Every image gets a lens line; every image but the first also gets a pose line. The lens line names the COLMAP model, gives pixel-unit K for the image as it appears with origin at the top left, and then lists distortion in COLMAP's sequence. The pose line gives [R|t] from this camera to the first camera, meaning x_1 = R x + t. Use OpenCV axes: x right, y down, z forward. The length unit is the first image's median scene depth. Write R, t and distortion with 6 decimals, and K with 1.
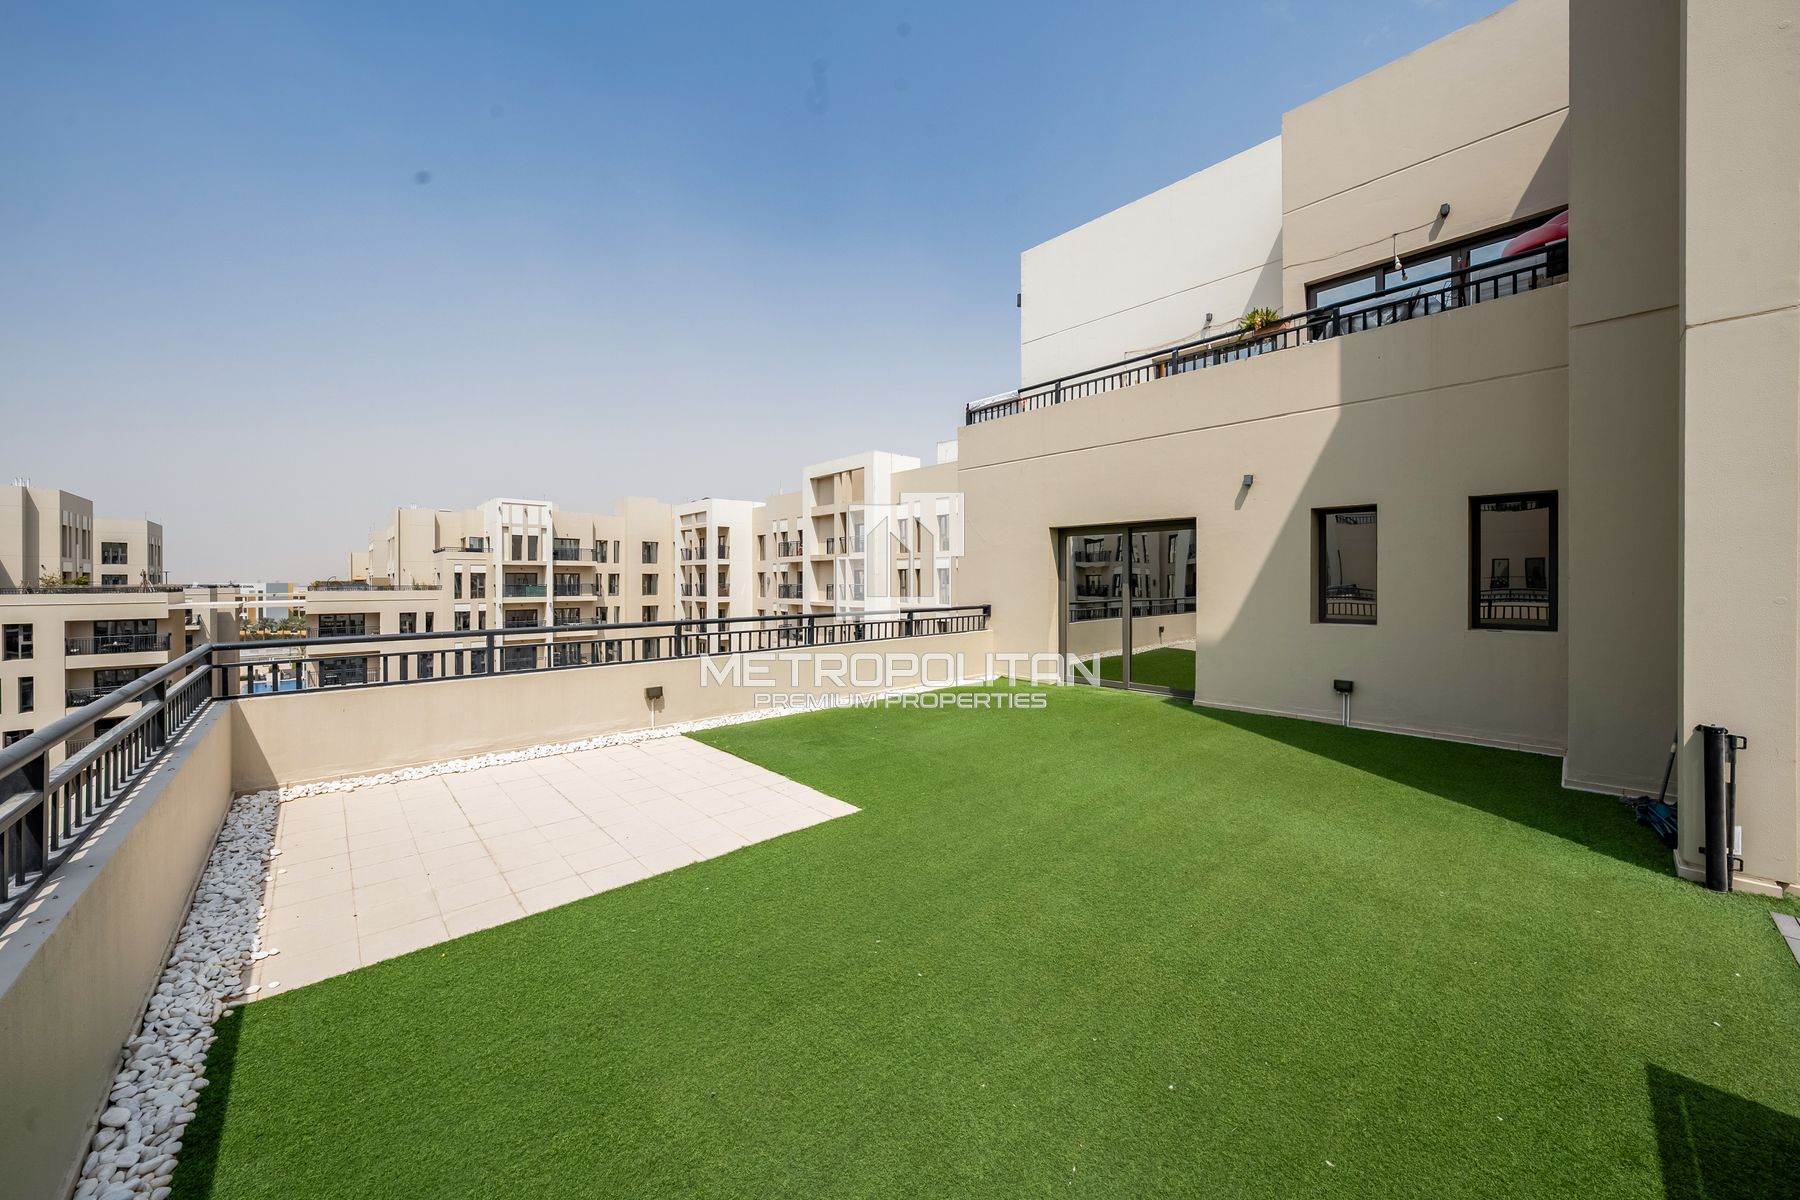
lens RADIAL K [[650.5, 0, 905.5], [0, 650.5, 574.2], [0, 0, 1]] dist [0.006960, -0.000593]
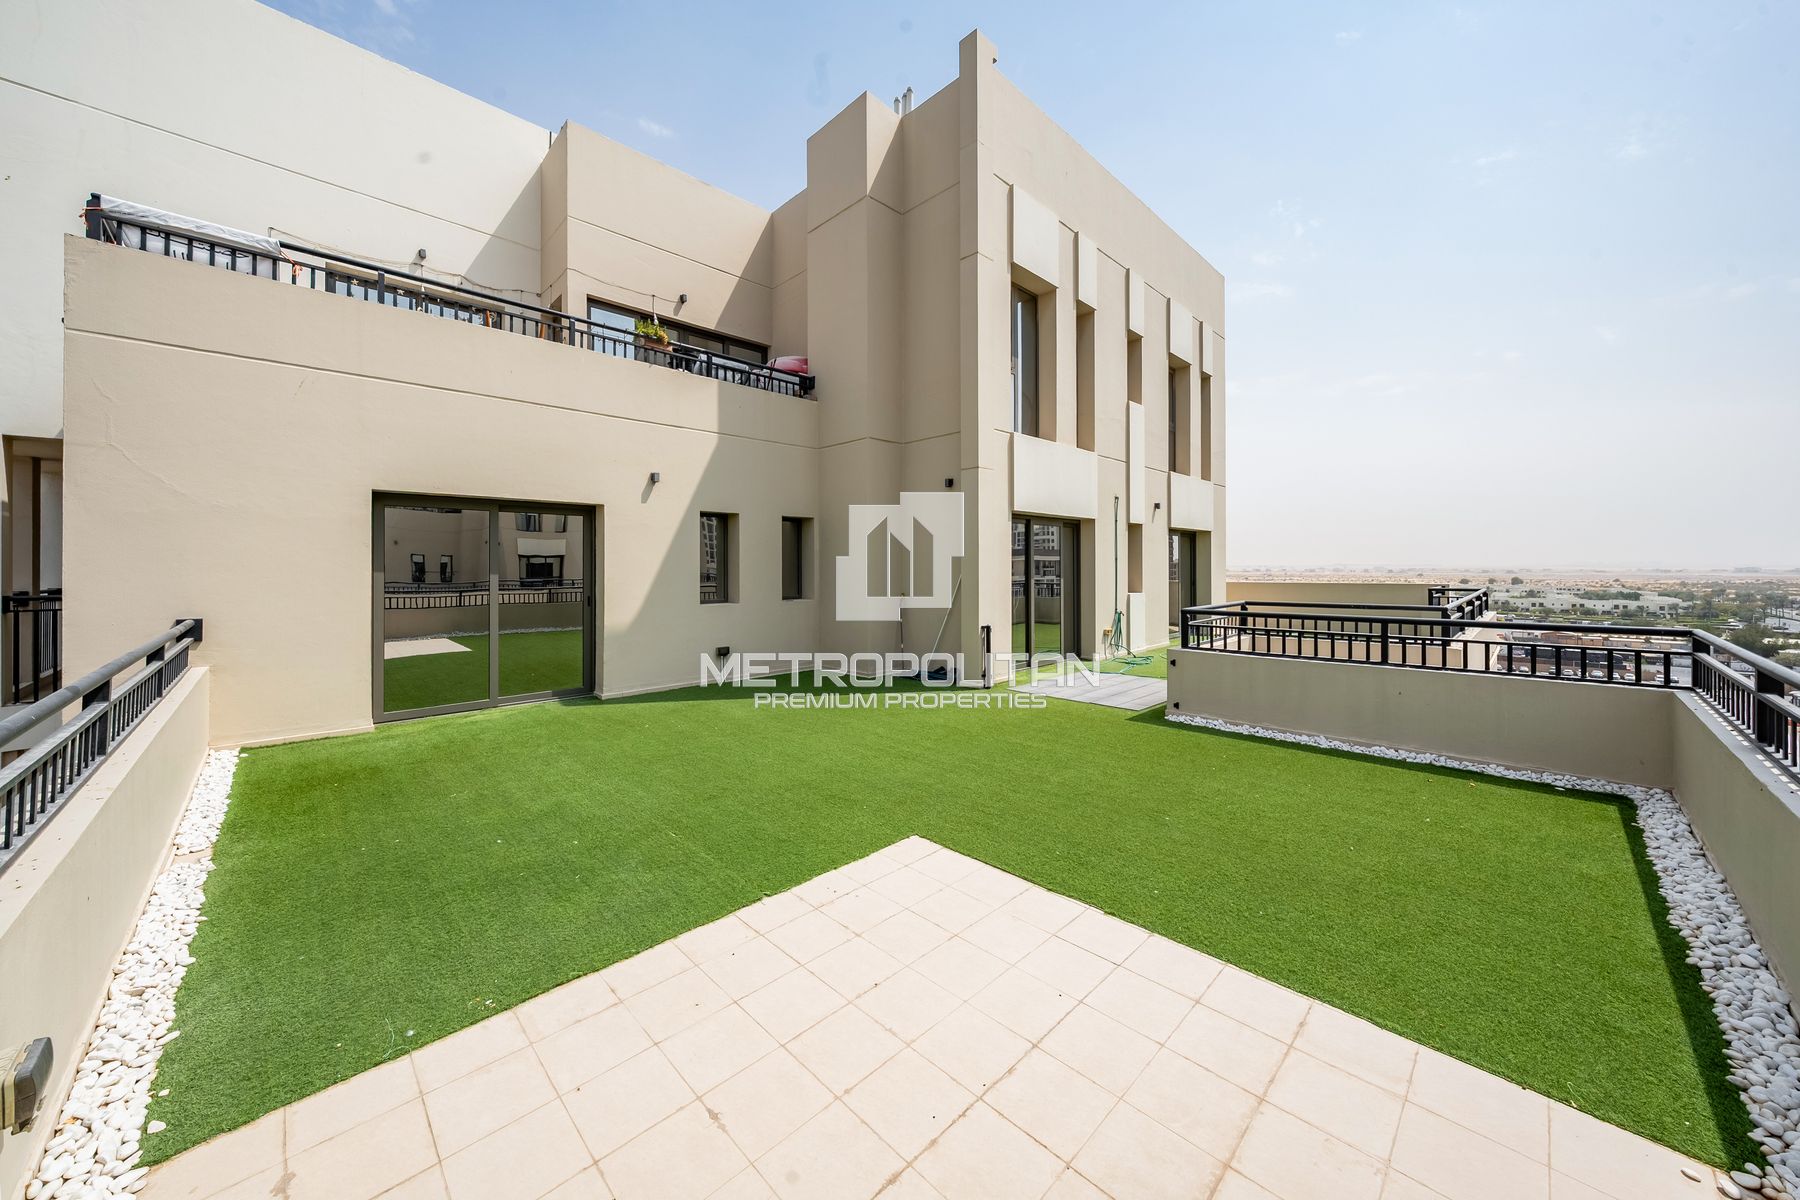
lens RADIAL K [[626.4, 0, 905.3], [0, 626.4, 565.9], [0, 0, 1]] dist [-0.001310, 0.000185]
pose [[-0.029881, 0.003396, 0.999548, -0.465724], [-0.007808, 0.999963, -0.003631, 0.003438], [-0.999523, -0.007913, -0.029854, 0.538439]]
